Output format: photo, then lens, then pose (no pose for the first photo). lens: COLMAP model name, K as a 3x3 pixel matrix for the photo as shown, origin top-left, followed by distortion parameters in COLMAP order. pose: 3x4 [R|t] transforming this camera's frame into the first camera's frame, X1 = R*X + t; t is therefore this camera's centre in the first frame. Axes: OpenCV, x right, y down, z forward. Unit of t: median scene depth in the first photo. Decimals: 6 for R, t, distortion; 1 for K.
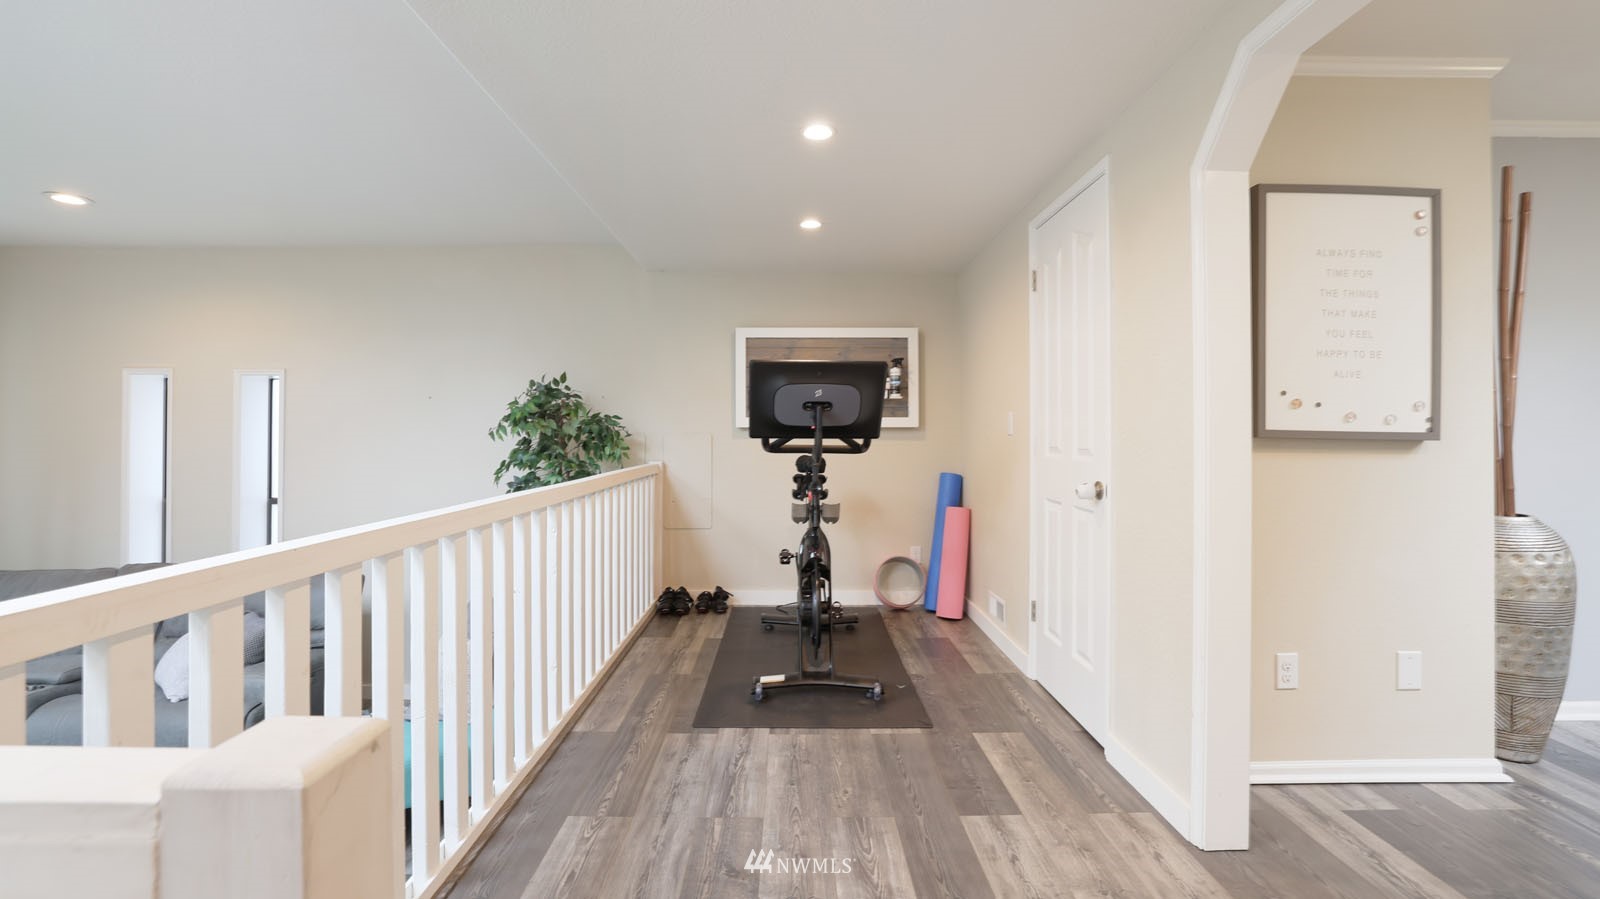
lens RADIAL K [[688.5, 0, 795.3], [0, 688.5, 434.9], [0, 0, 1]] dist [-0.048248, 0.016046]
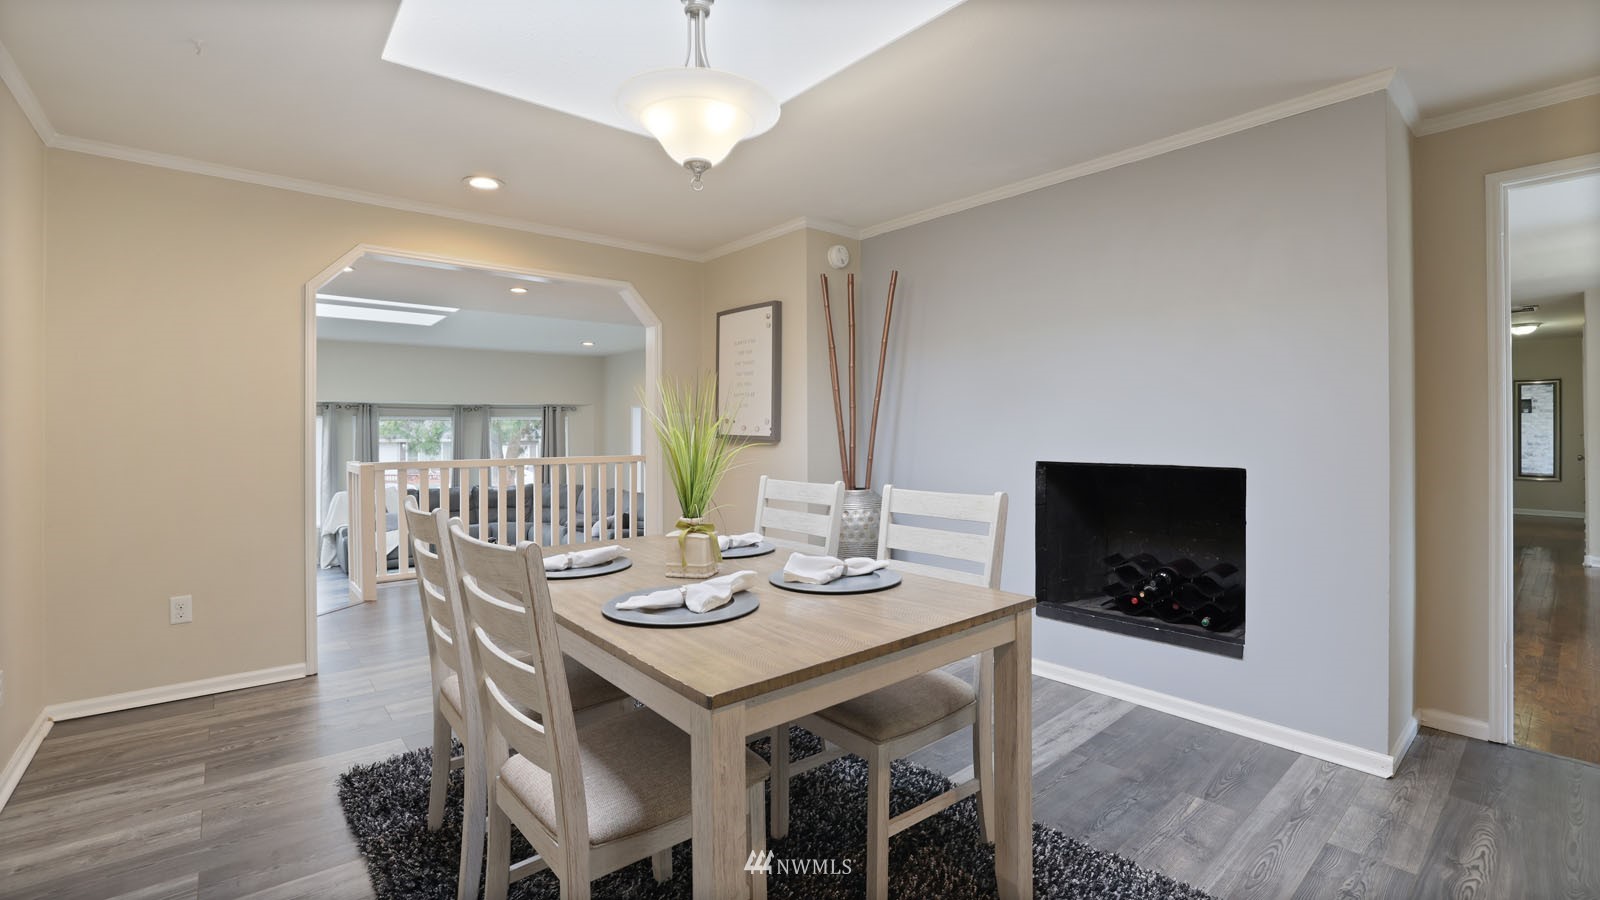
lens RADIAL K [[687.3, 0, 798.1], [0, 687.3, 437.5], [0, 0, 1]] dist [-0.046382, 0.015362]
pose [[0.641400, 0.003395, -0.767200, 2.348288], [0.005589, 0.999943, 0.009097, -0.015511], [0.767187, -0.010123, 0.641344, -0.138189]]
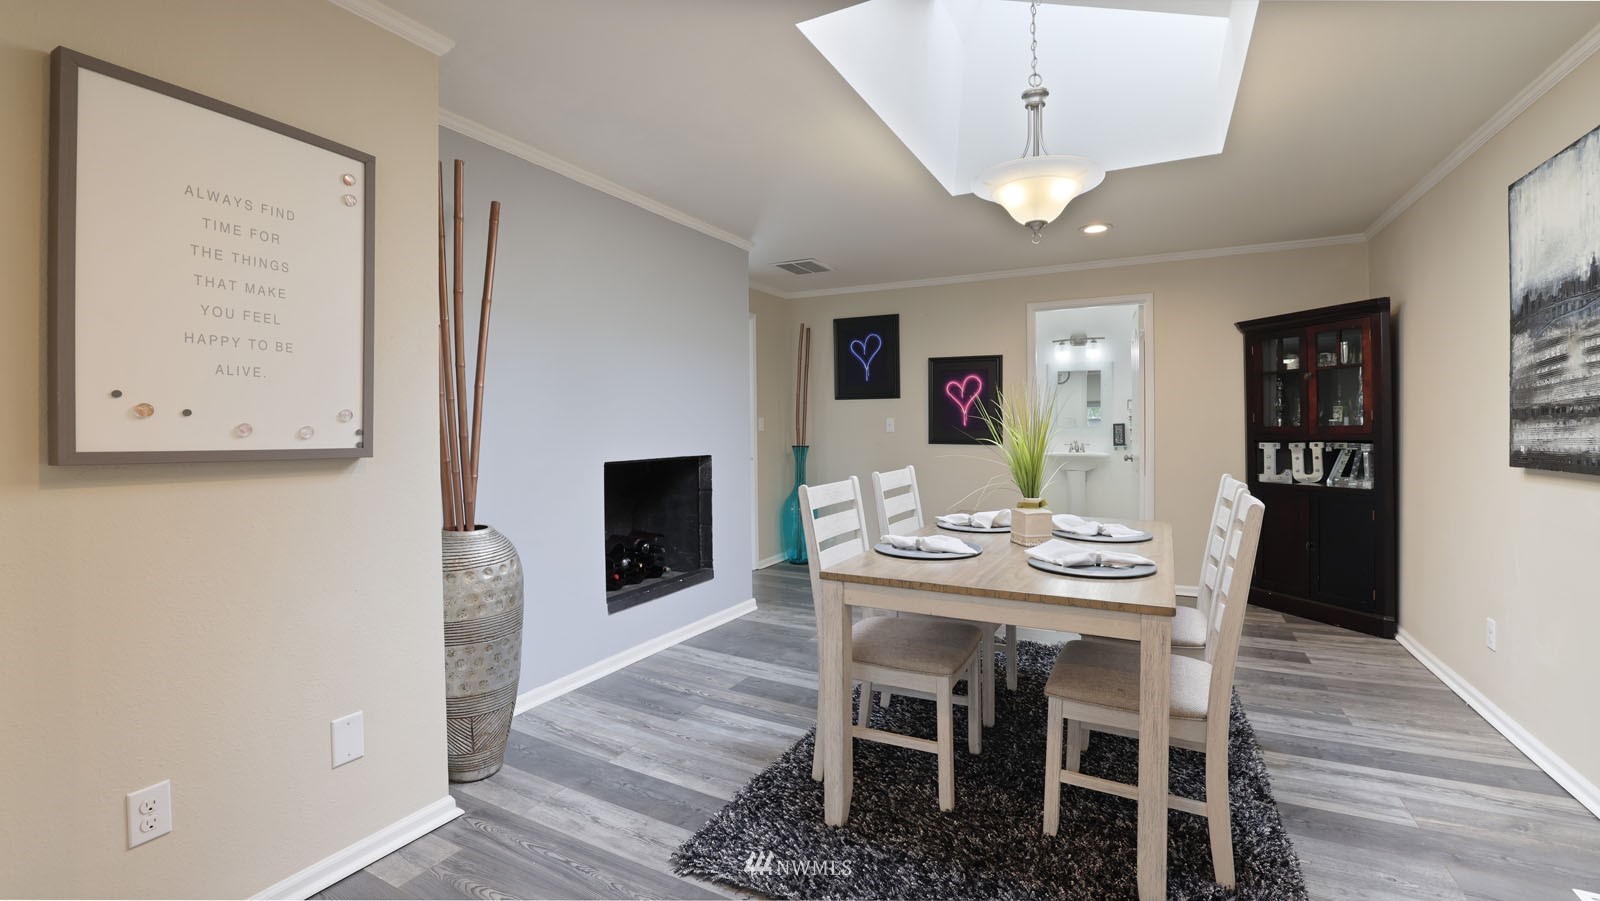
lens RADIAL K [[688.5, 0, 795.3], [0, 688.5, 435.9], [0, 0, 1]] dist [-0.048248, 0.016046]
pose [[0.475939, -0.016159, 0.879330, 0.453477], [0.002976, 0.999855, 0.016763, -0.029498], [-0.879473, -0.005361, 0.475918, 0.125081]]
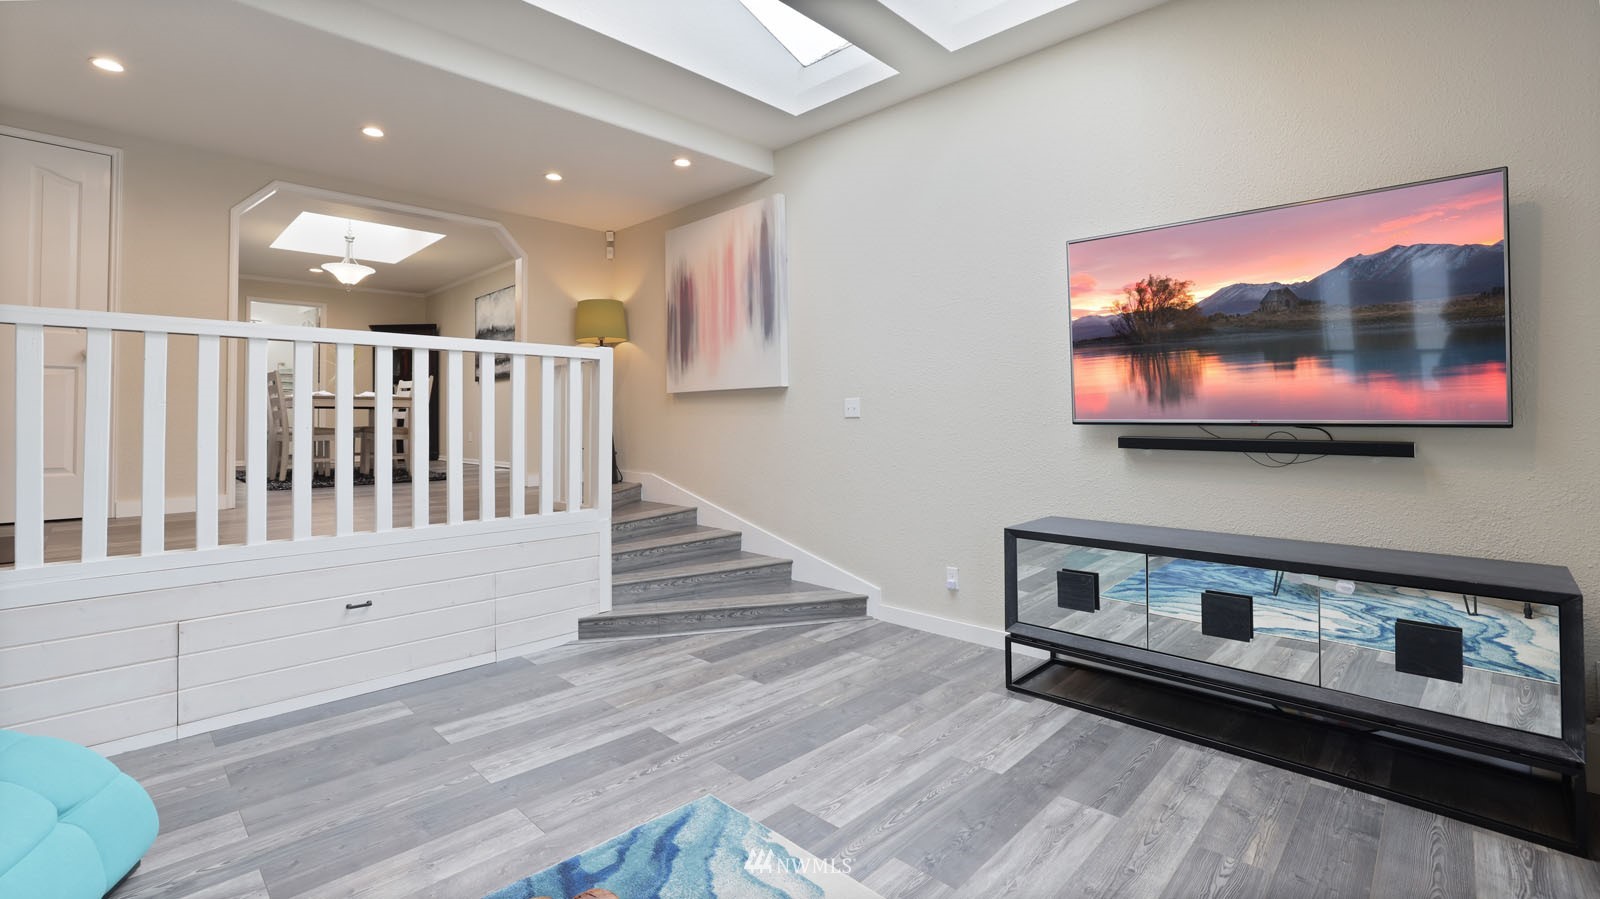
lens RADIAL K [[697.0, 0, 801.7], [0, 697.0, 402.2], [0, 0, 1]] dist [-0.048011, 0.016654]
pose [[-0.714322, 0.019509, 0.699545, -1.967384], [0.002033, 0.999665, -0.025804, 0.259264], [-0.699814, -0.017010, -0.714122, 1.065644]]
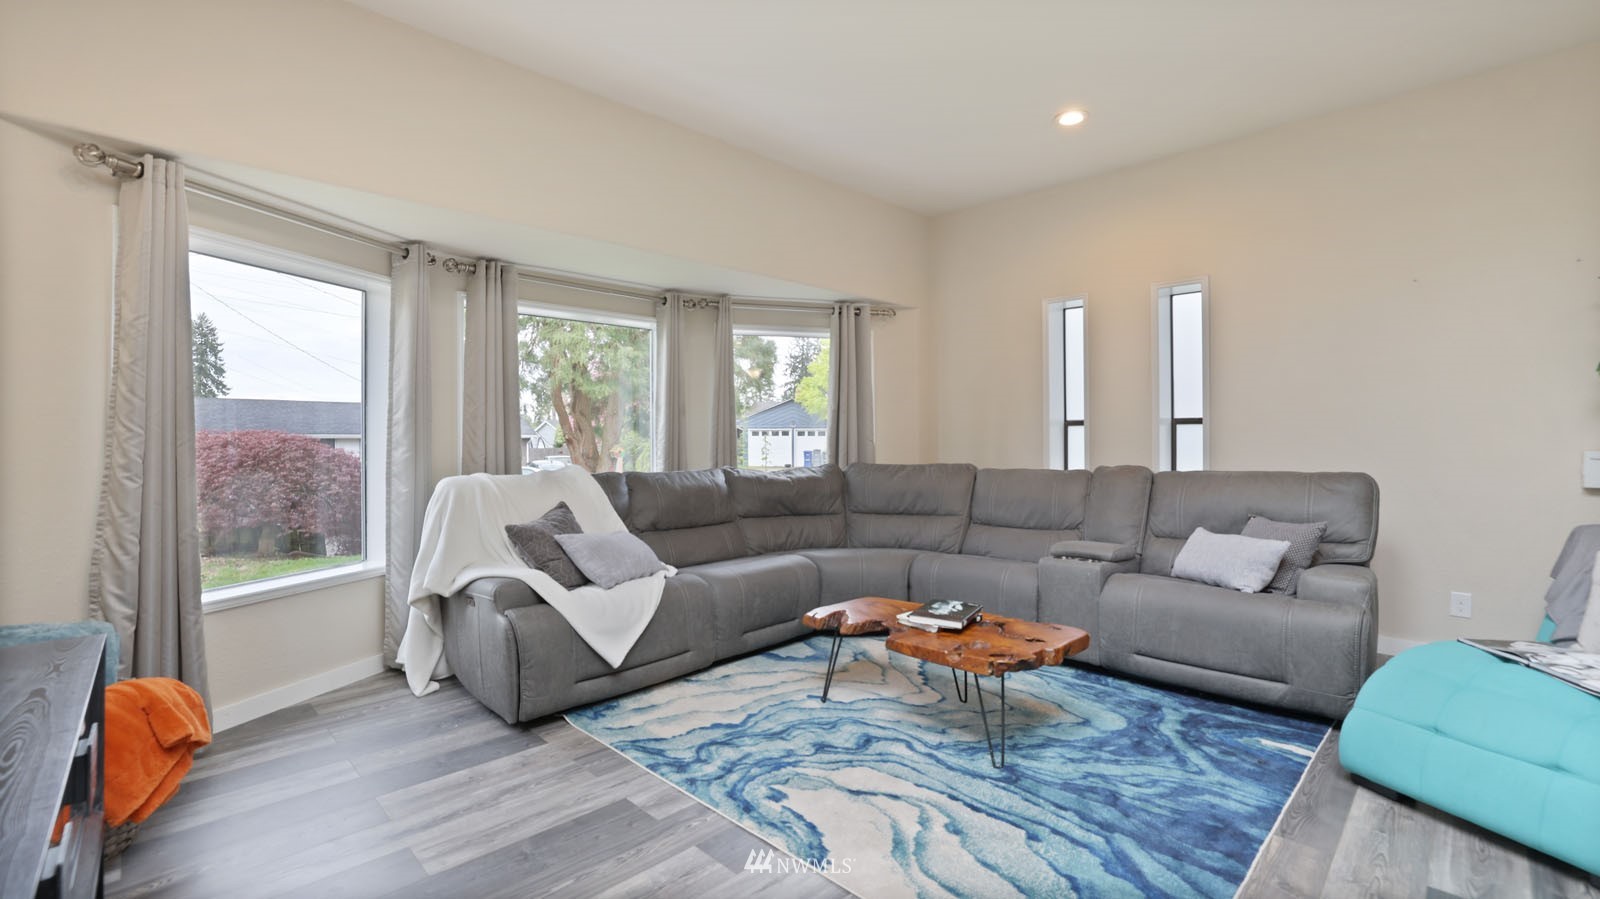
lens RADIAL K [[690.6, 0, 798.7], [0, 690.6, 434.7], [0, 0, 1]] dist [-0.044679, 0.016344]
pose [[0.696865, -0.008501, -0.717152, -0.972495], [0.006366, 0.999964, -0.005668, 0.257862], [0.717175, -0.000615, 0.696893, -0.145378]]
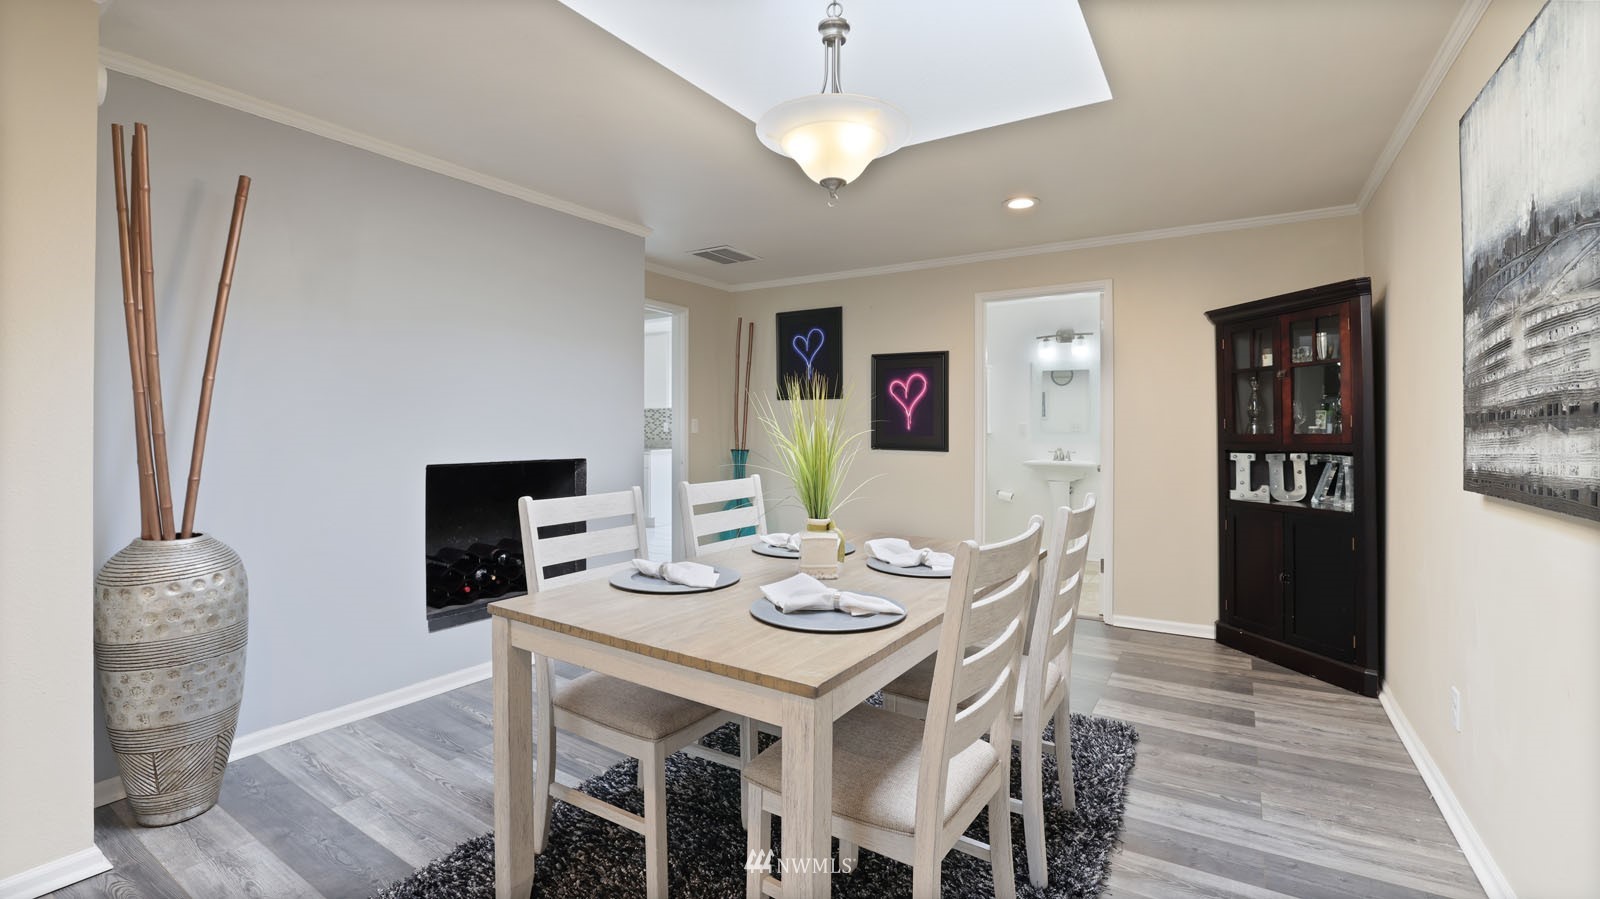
lens RADIAL K [[698.4, 0, 789.8], [0, 698.4, 427.0], [0, 0, 1]] dist [-0.048807, 0.016369]
pose [[0.549481, 0.003978, 0.835497, 0.815223], [-0.007718, 0.999970, 0.000315, -0.029362], [-0.835471, -0.006621, 0.549495, -0.149307]]
